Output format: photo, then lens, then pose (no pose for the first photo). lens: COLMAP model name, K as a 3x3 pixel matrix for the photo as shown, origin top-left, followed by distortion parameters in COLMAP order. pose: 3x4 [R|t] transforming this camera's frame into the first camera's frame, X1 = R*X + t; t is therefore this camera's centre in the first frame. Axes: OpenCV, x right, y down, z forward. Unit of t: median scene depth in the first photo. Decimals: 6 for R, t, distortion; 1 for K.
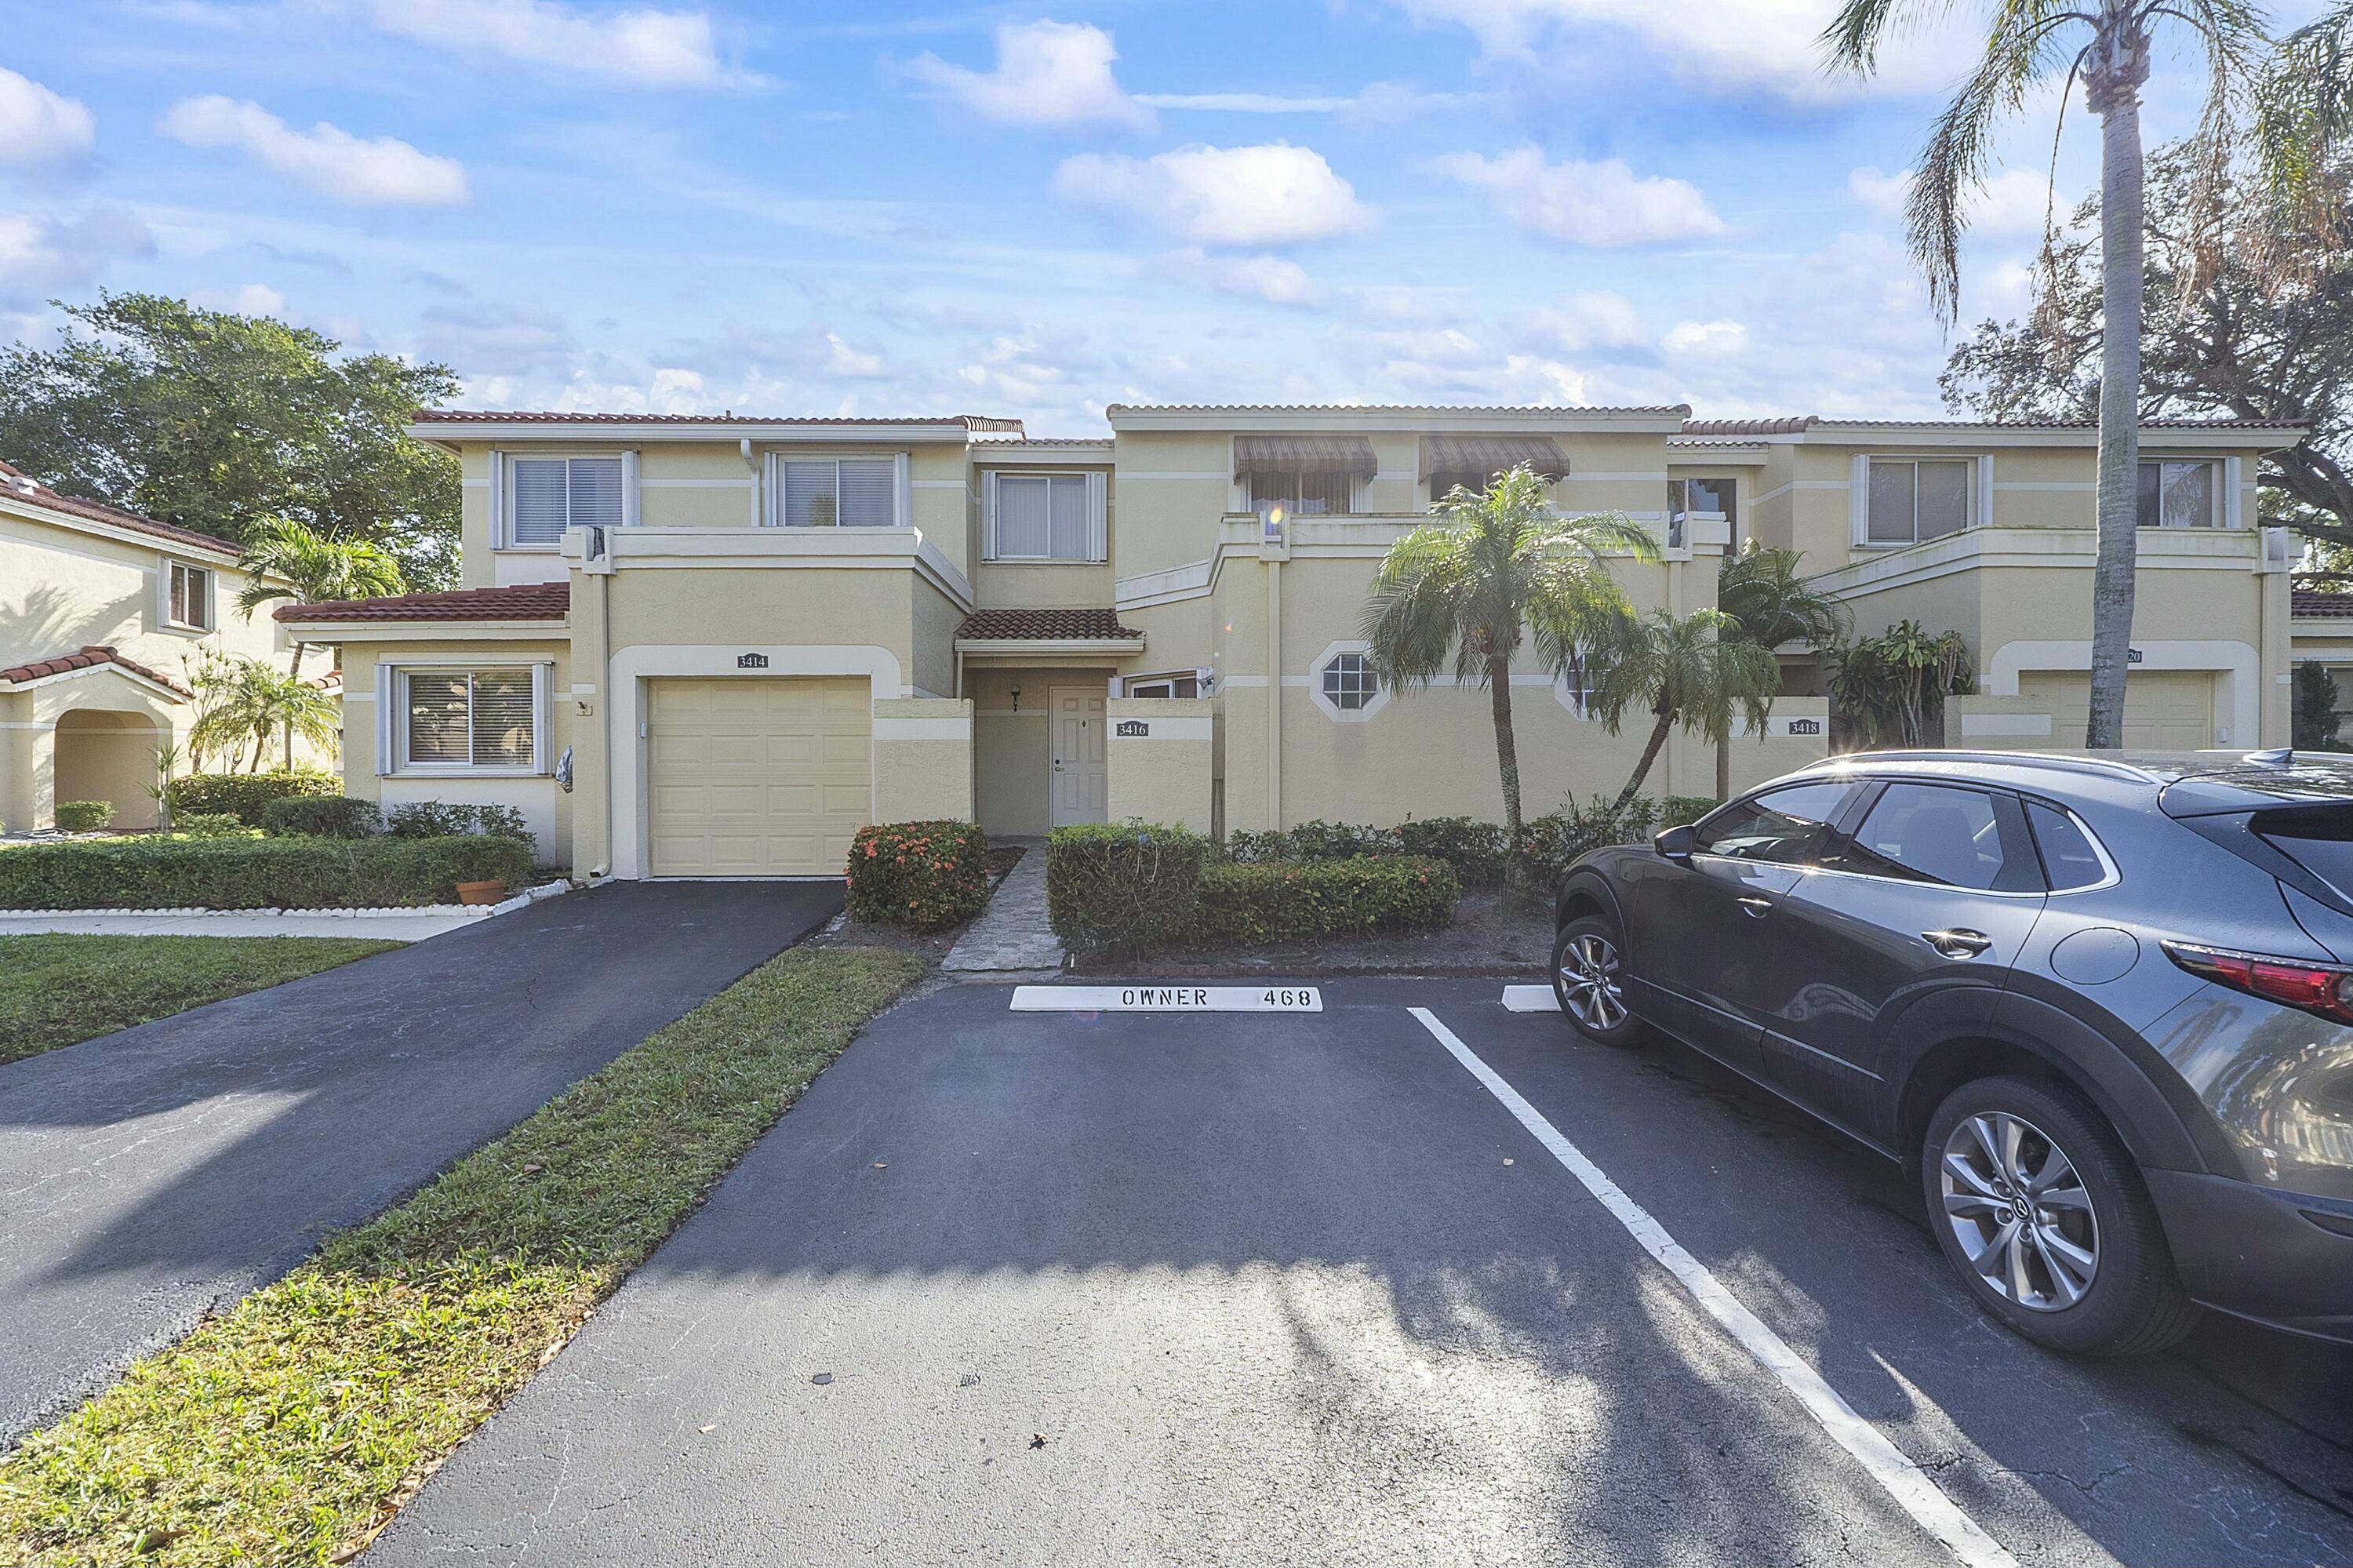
lens RADIAL K [[998.8, 0, 1170.7], [0, 998.8, 782.0], [0, 0, 1]] dist [-0.003629, -0.001430]
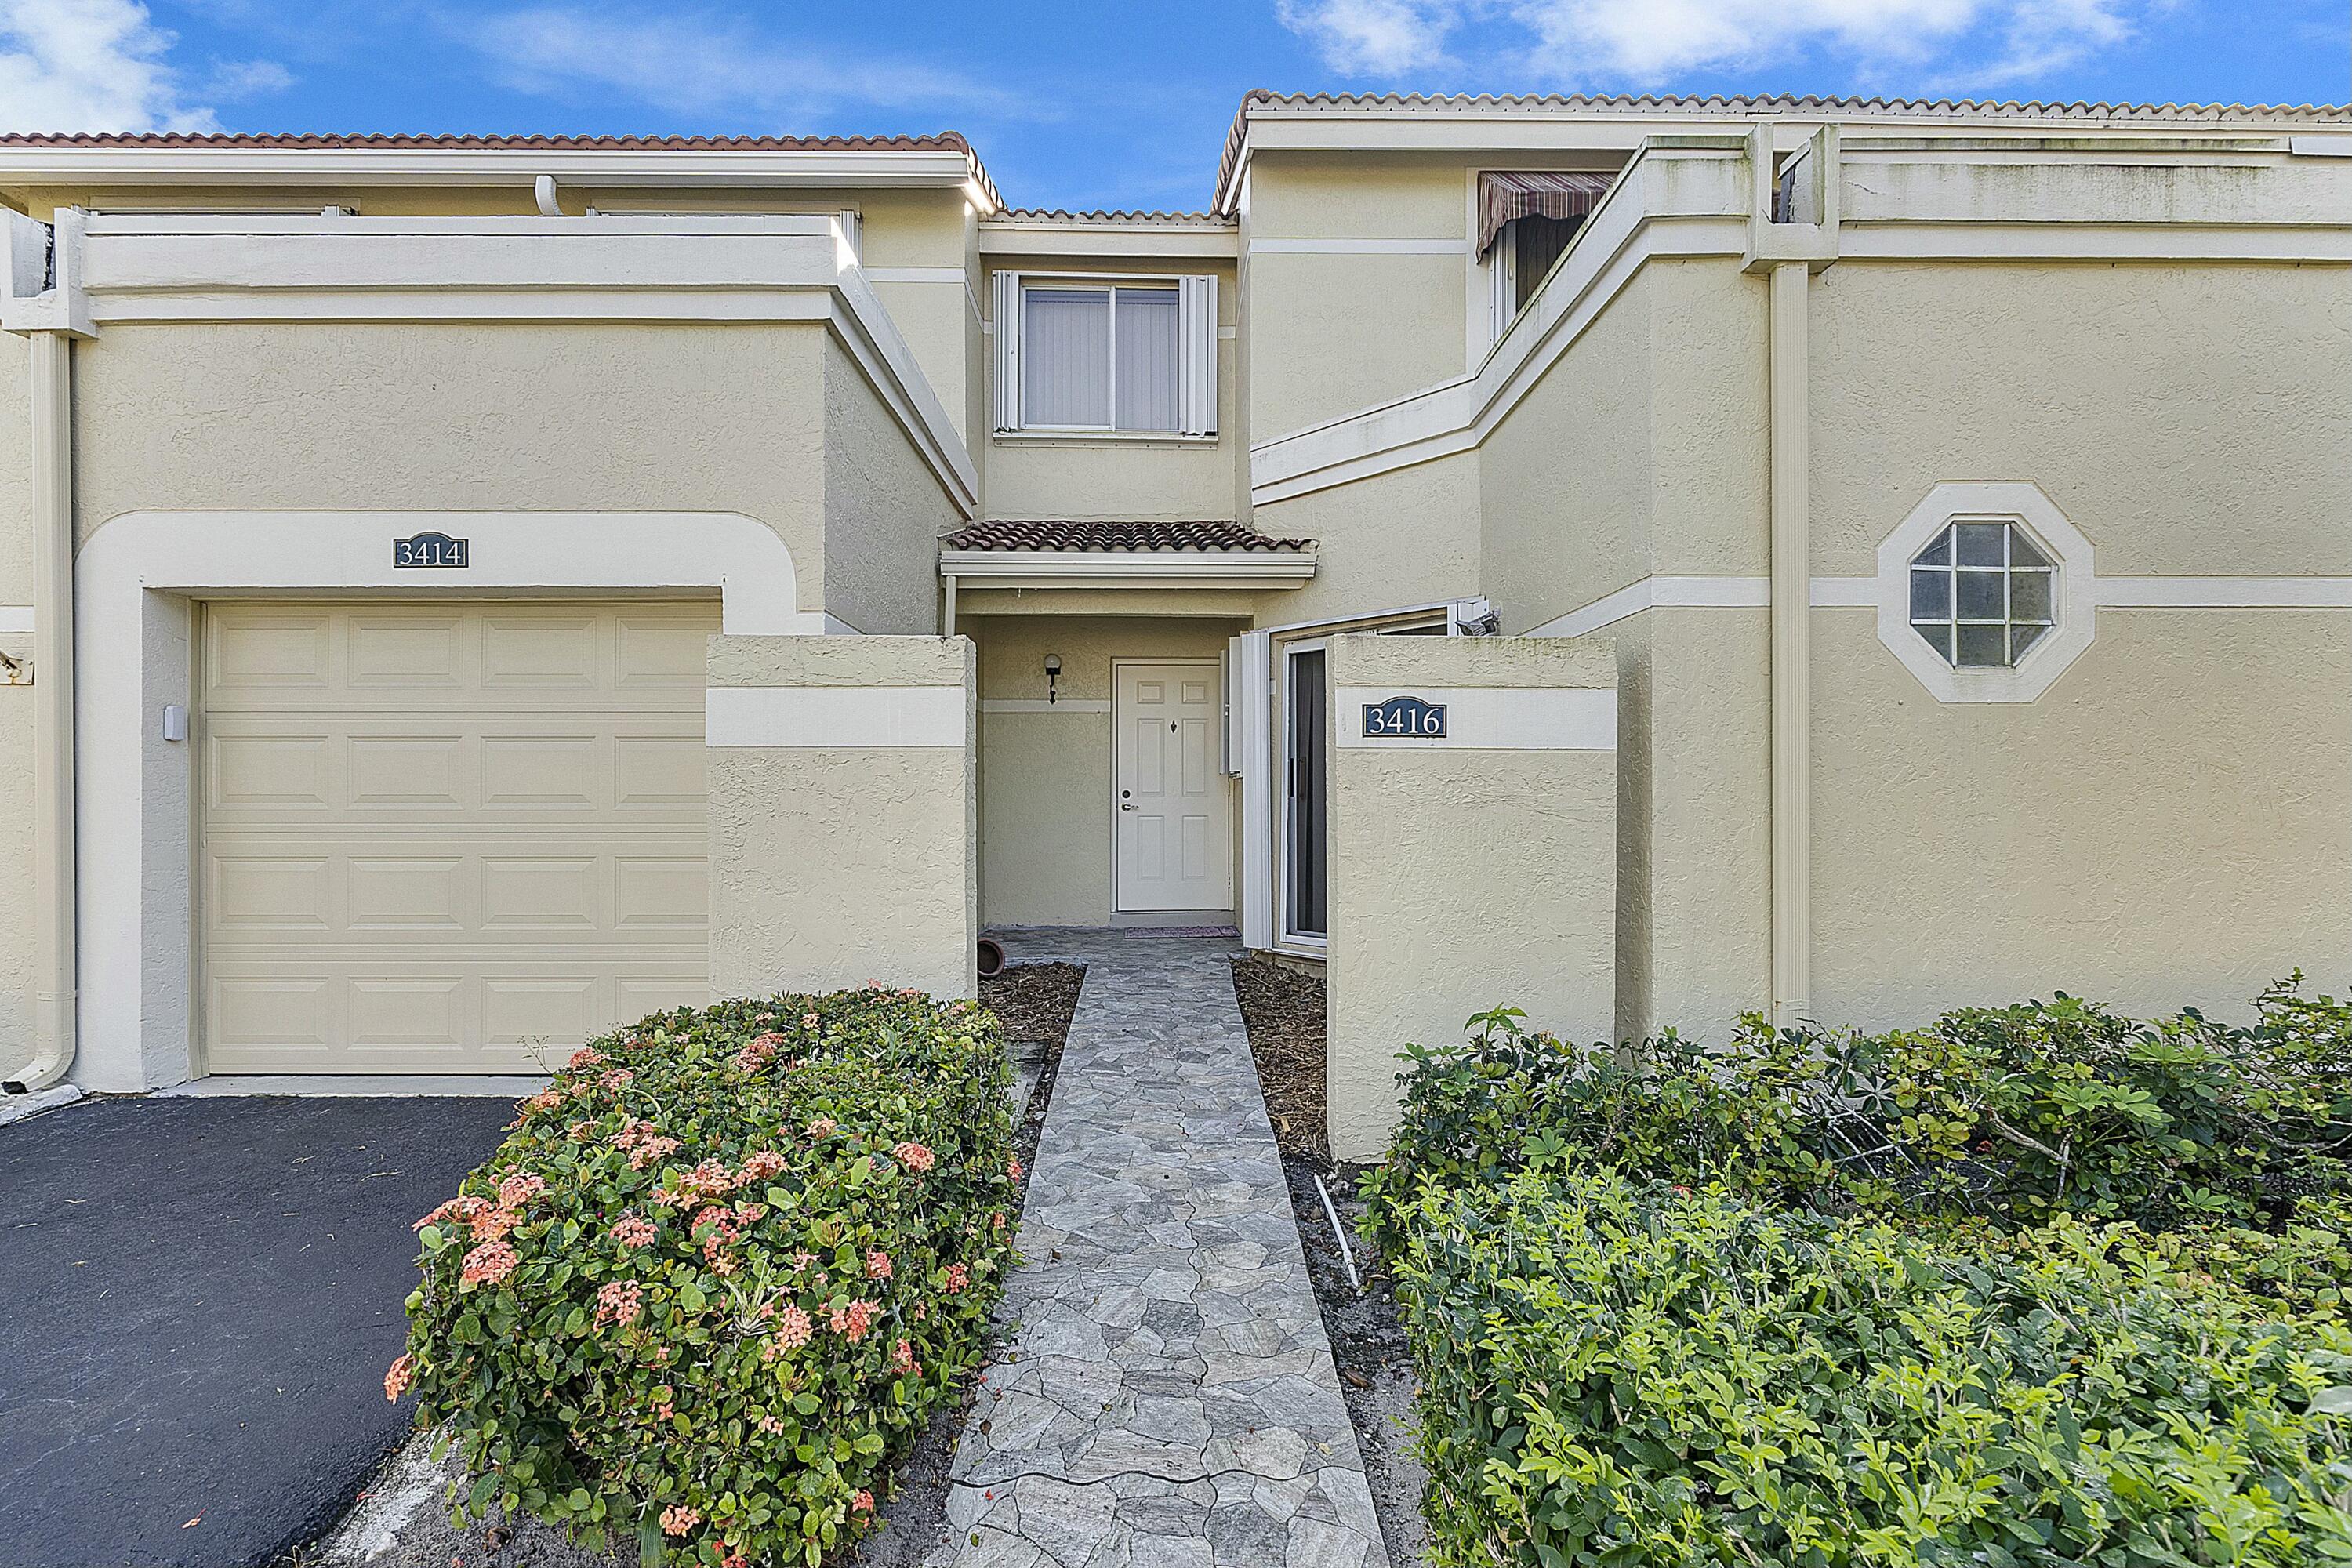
lens RADIAL K [[998.3, 0, 1179.1], [0, 998.3, 793.0], [0, 0, 1]] dist [-0.003629, -0.001430]
pose [[0.999991, 0.002877, 0.003102, -0.116197], [-0.002847, 0.999950, -0.009539, -0.020295], [-0.003129, 0.009530, 0.999950, 0.594628]]
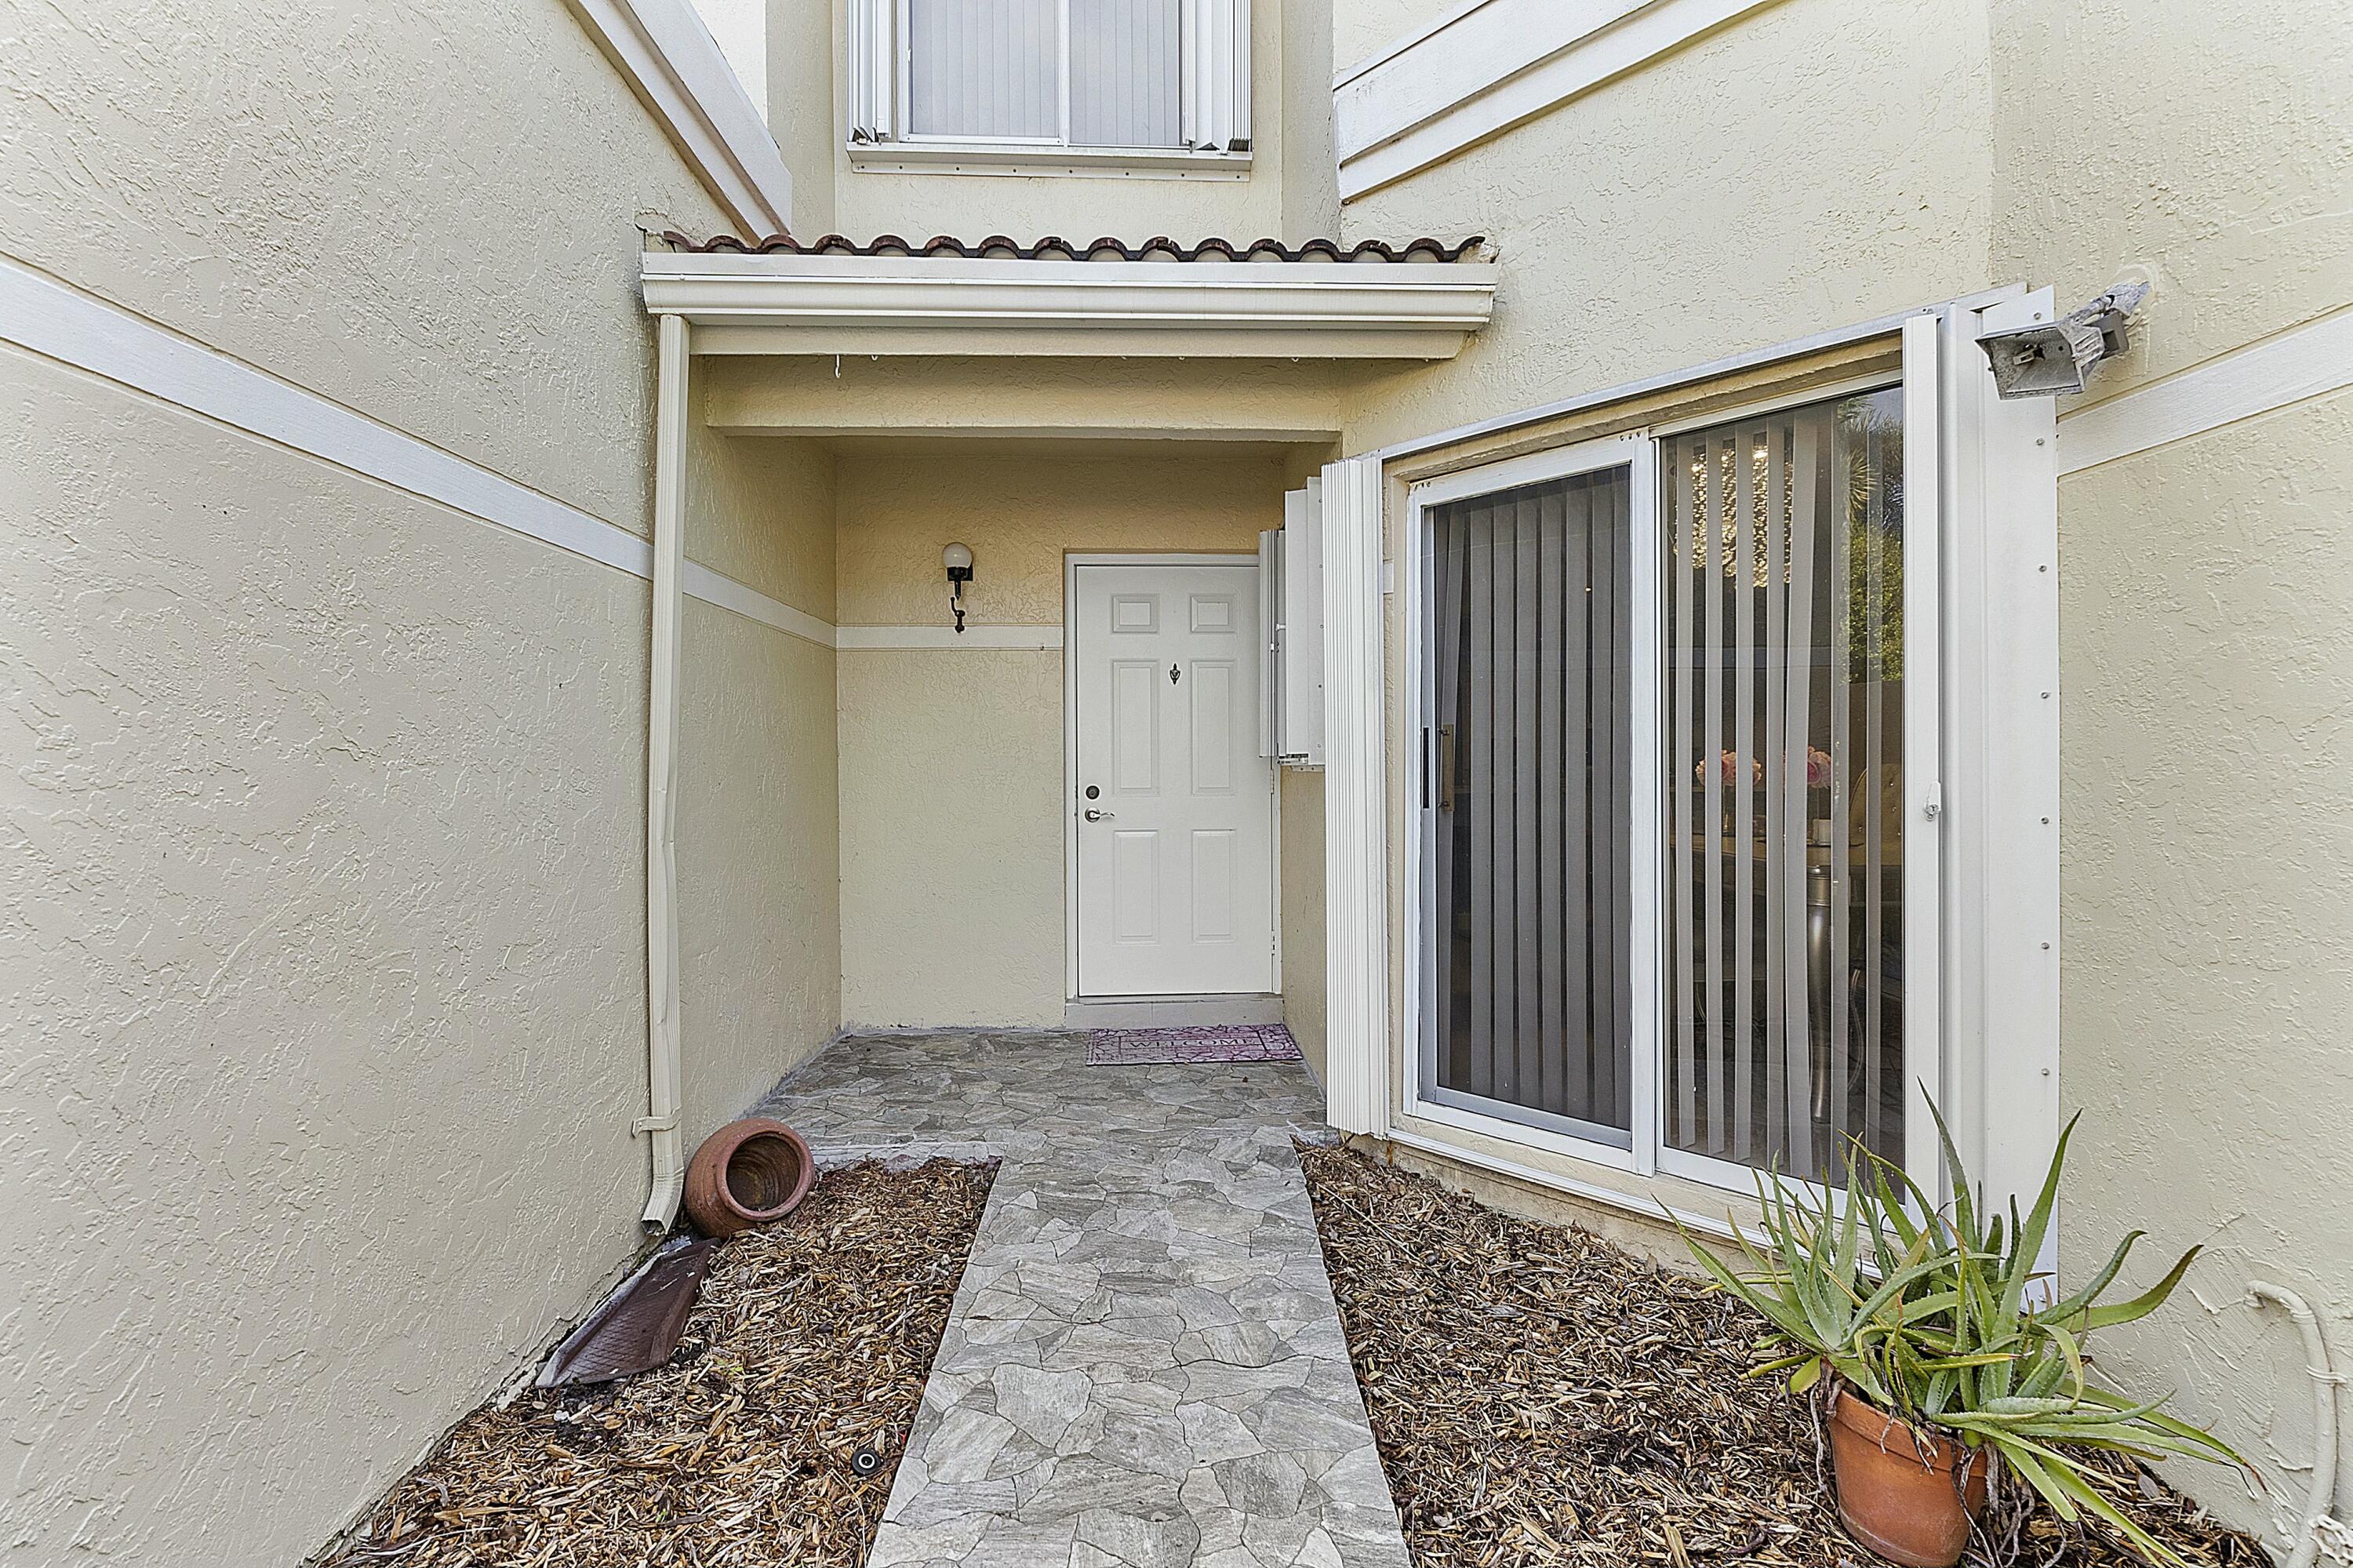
lens RADIAL K [[998.8, 0, 1176.1], [0, 998.8, 772.2], [0, 0, 1]] dist [-0.003629, -0.001430]
pose [[0.999994, -0.002308, 0.002645, -0.118873], [0.002308, 0.999997, 0.000040, -0.035333], [-0.002645, -0.000034, 0.999997, 0.927987]]
